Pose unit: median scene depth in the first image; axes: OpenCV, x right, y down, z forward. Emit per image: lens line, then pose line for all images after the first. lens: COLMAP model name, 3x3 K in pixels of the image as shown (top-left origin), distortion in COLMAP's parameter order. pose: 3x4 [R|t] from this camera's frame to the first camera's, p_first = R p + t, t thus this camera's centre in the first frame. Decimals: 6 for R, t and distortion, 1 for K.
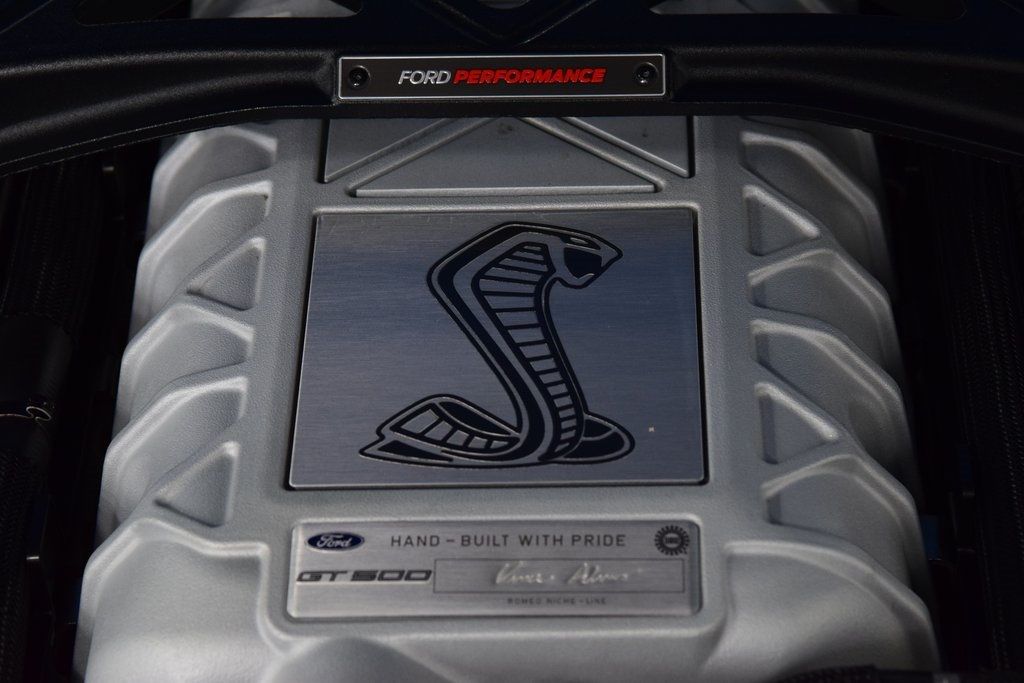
lens RADIAL K [[3134.4, 0, 513.1], [0, 3134.4, 342.1], [0, 0, 1]] dist [0.311874, 0.000000]
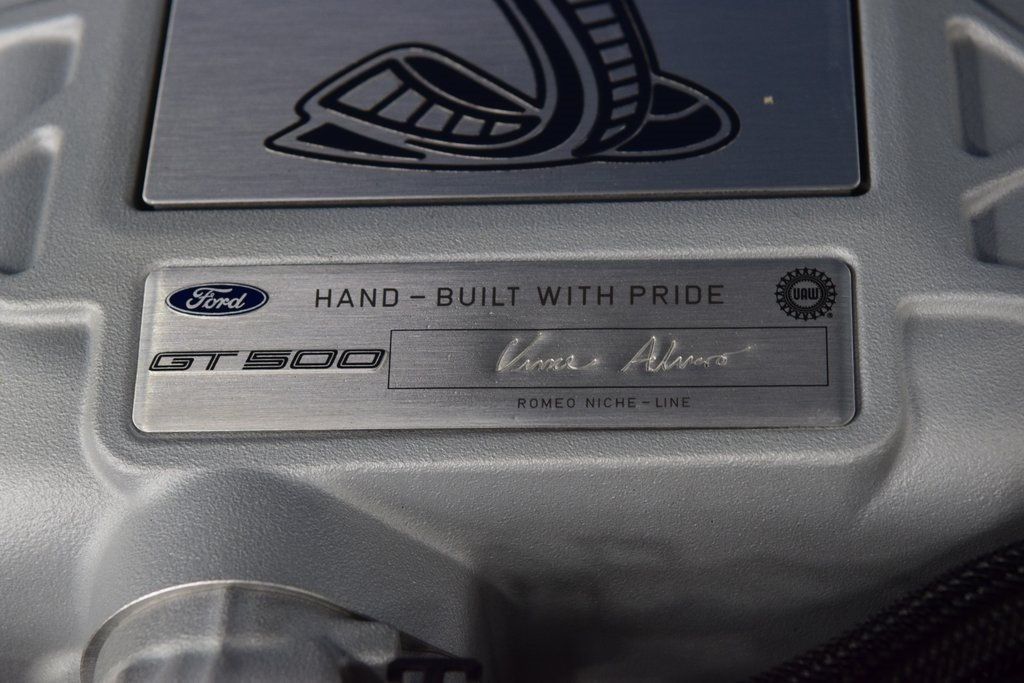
lens RADIAL K [[3134.4, 0, 512.0], [0, 3134.4, 341.2], [0, 0, 1]] dist [0.311874, 0.000000]
pose [[0.999562, -0.006909, -0.028773, 0.013596], [0.009676, 0.995220, 0.097179, 0.015702], [0.027964, -0.097415, 0.994851, 0.428346]]
